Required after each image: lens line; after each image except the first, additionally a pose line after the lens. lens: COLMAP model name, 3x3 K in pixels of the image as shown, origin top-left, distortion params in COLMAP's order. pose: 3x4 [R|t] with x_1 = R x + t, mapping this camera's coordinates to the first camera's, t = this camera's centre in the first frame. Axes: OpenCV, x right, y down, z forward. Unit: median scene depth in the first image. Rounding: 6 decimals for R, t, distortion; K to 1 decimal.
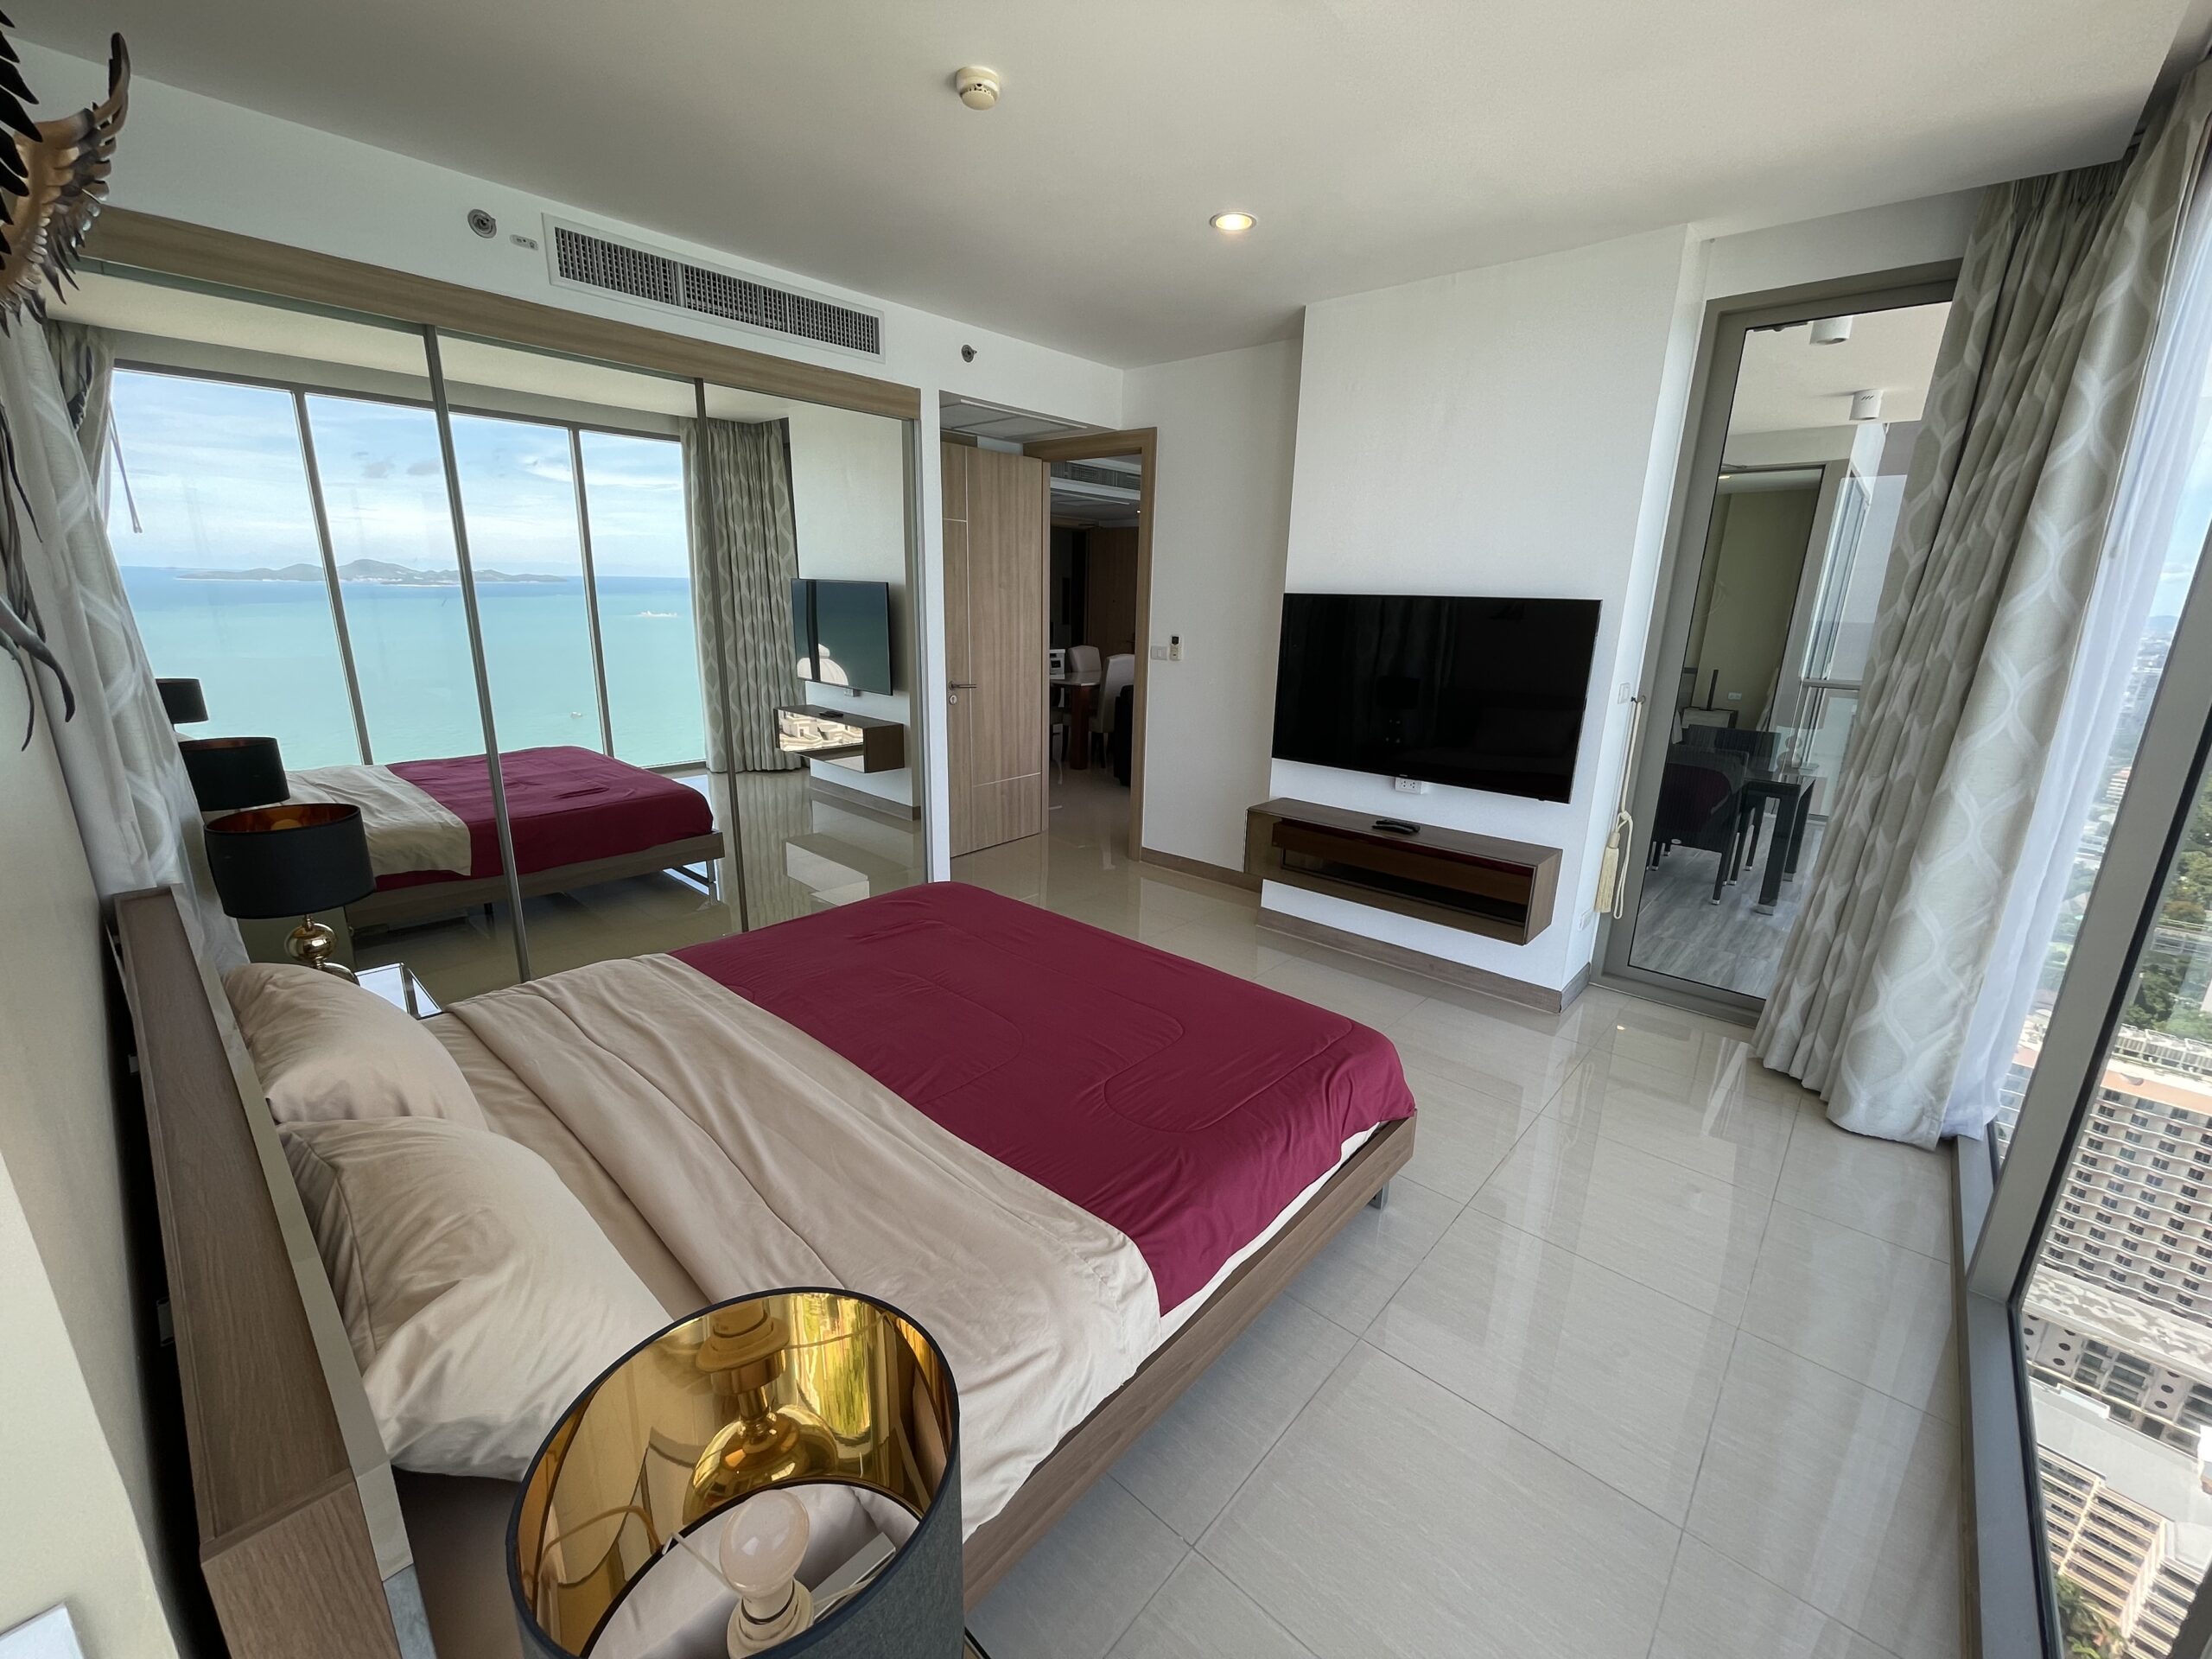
lens RADIAL K [[890.2, 0, 1103.5], [0, 890.2, 833.7], [0, 0, 1]] dist [-0.001406, 0.000266]
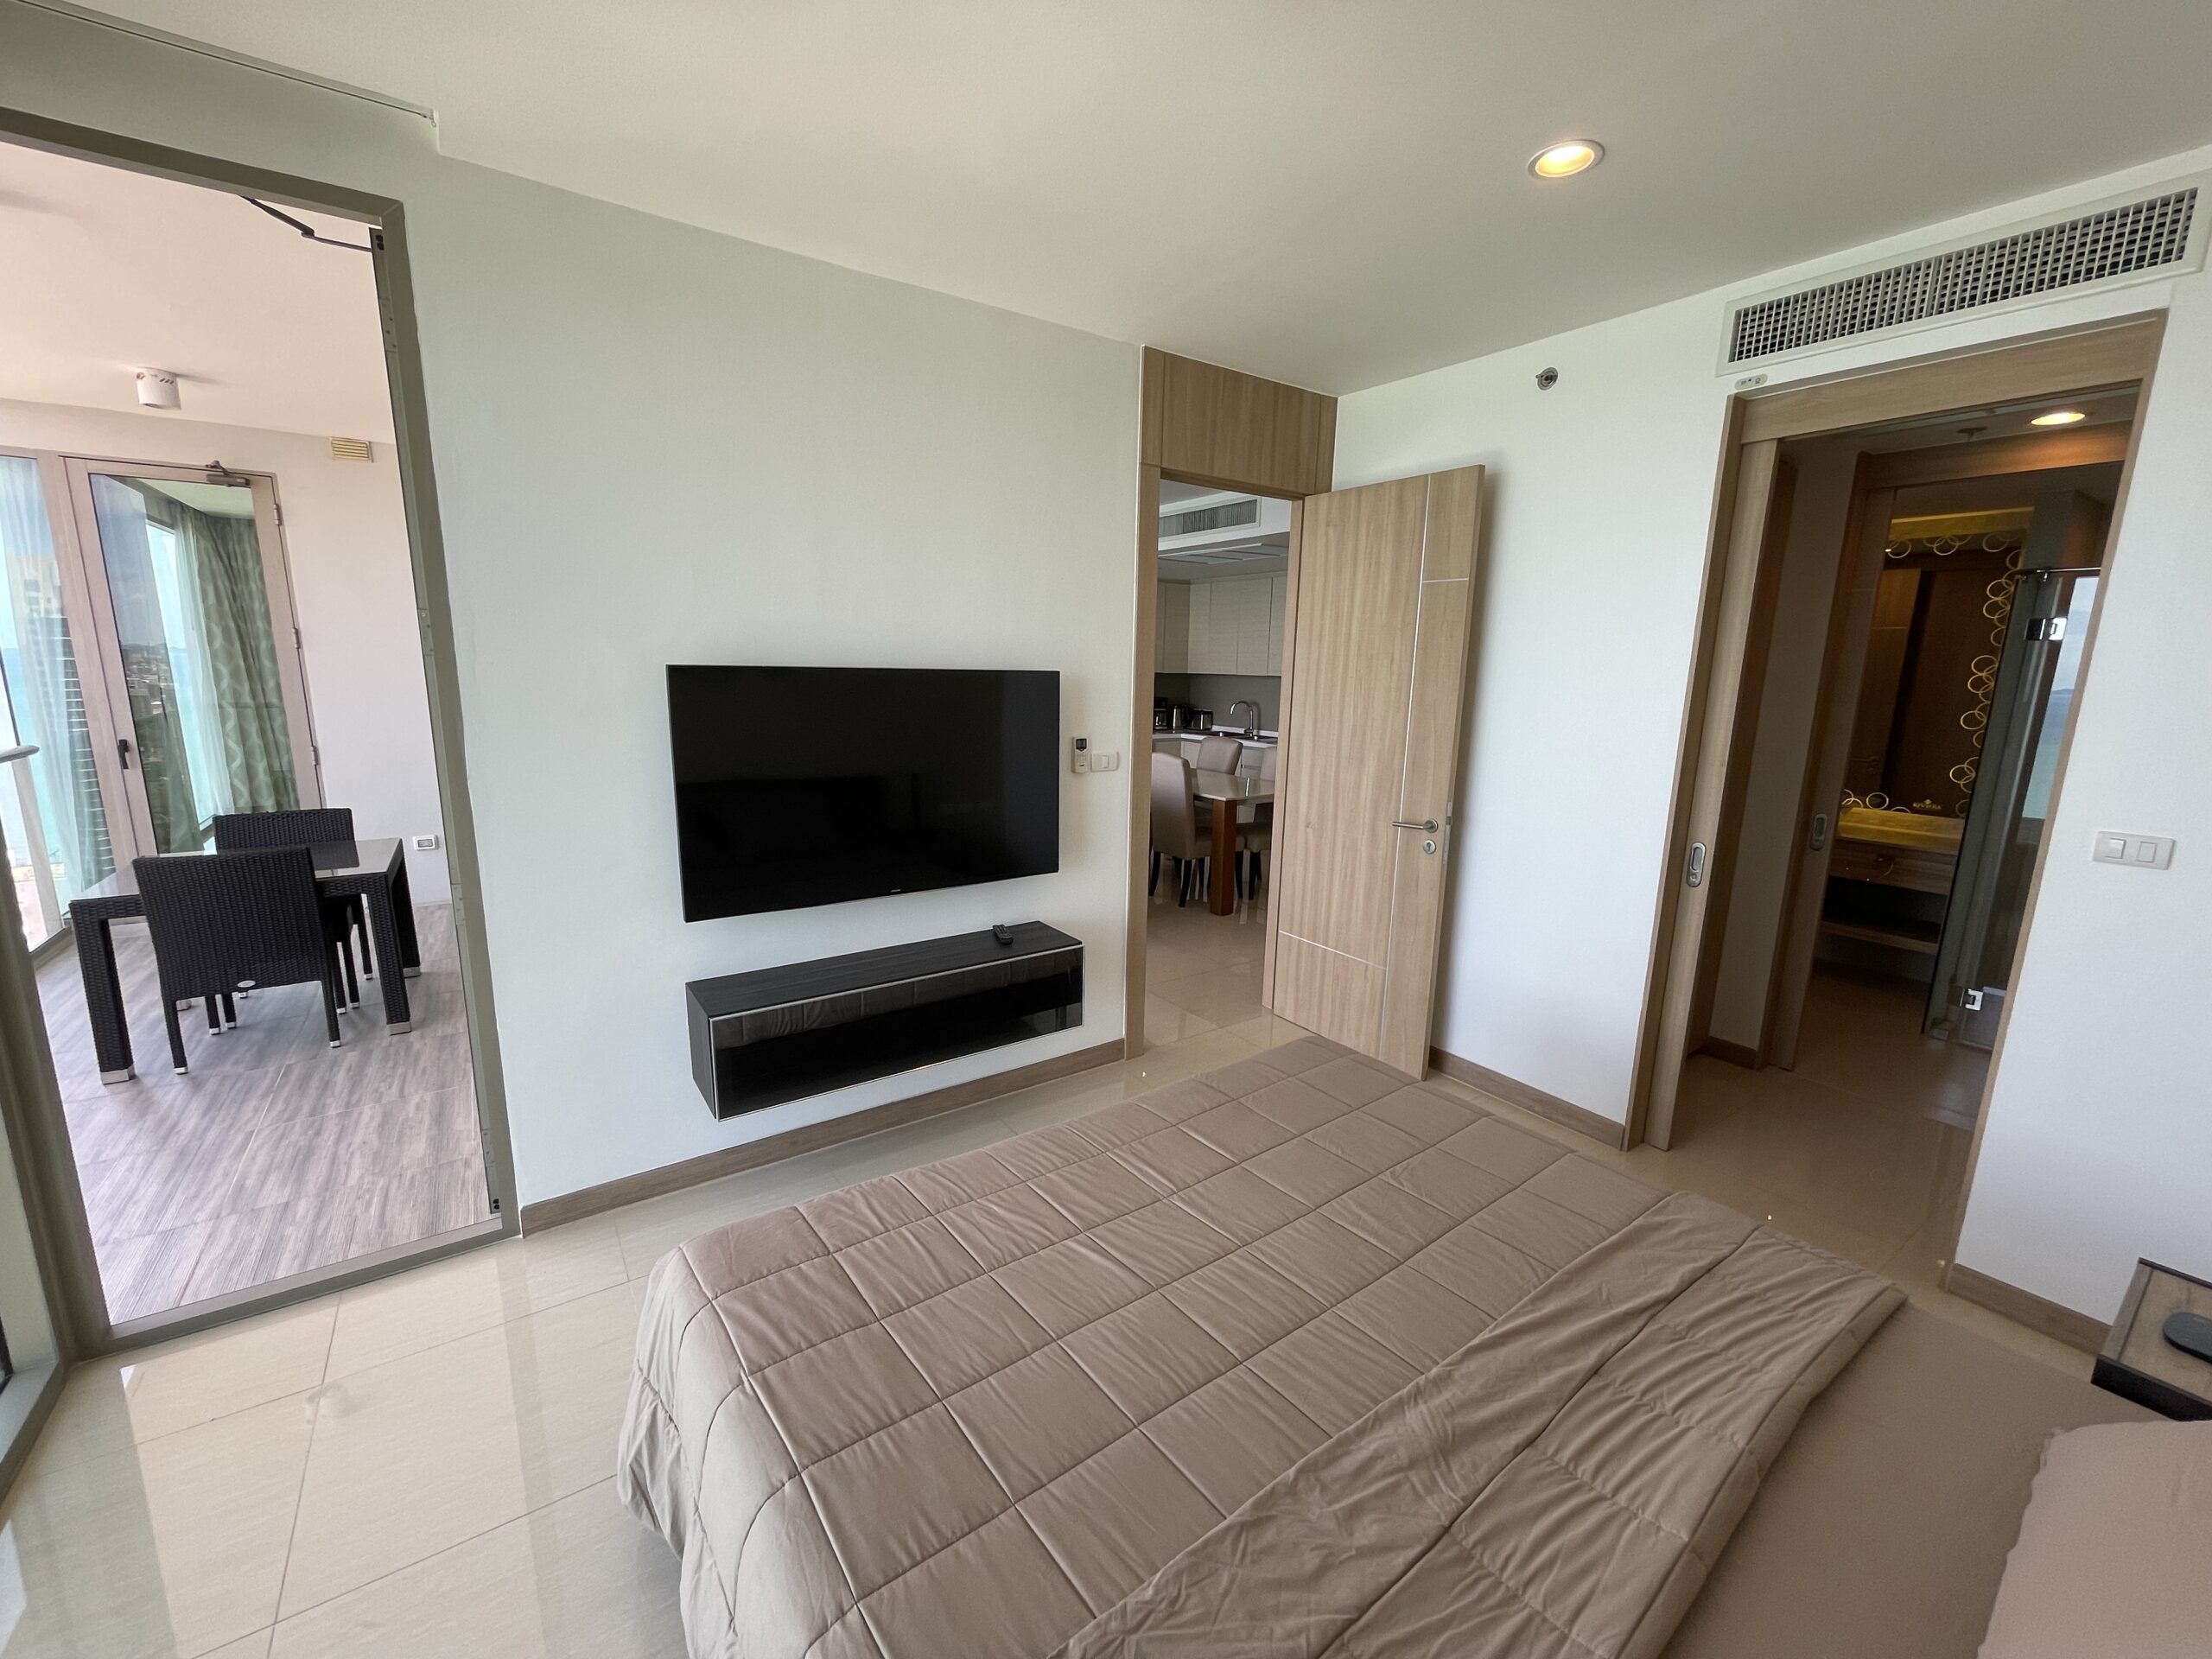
lens RADIAL K [[890.7, 0, 1103.5], [0, 890.7, 831.4], [0, 0, 1]] dist [-0.003419, -0.000391]
pose [[0.227723, -0.202741, 0.952386, -0.391412], [0.243919, 0.958776, 0.145778, -0.202264], [-0.942680, 0.199108, 0.267788, 0.645657]]
